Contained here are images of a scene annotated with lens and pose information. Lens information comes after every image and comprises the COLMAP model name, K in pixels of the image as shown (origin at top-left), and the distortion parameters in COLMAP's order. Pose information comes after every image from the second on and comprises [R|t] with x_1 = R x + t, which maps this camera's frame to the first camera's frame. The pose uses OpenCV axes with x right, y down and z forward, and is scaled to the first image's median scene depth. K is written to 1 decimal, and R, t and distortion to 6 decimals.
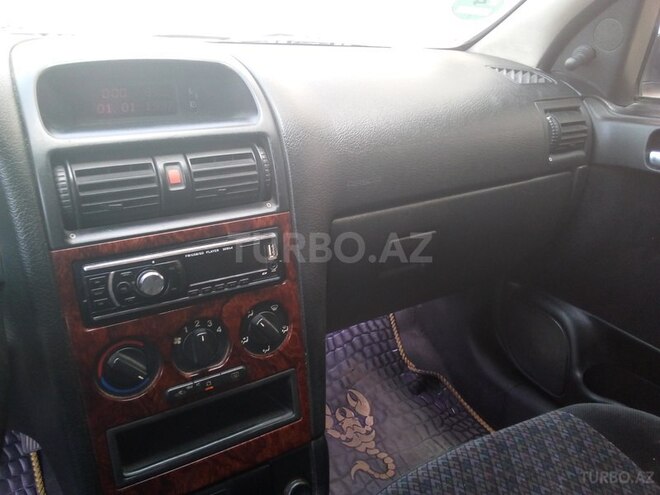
lens RADIAL K [[525.4, 0, 324.4], [0, 525.4, 250.1], [0, 0, 1]] dist [0.031669, -0.007441]
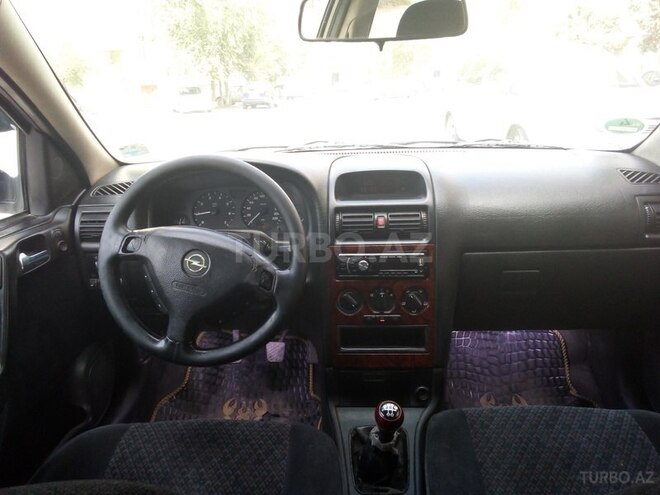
lens RADIAL K [[525.4, 0, 324.4], [0, 525.4, 250.1], [0, 0, 1]] dist [0.031669, -0.007441]
pose [[0.845013, 0.121820, -0.520685, 0.644510], [-0.171327, 0.984053, -0.047815, 0.119572], [0.506557, 0.129611, 0.852409, -0.955334]]
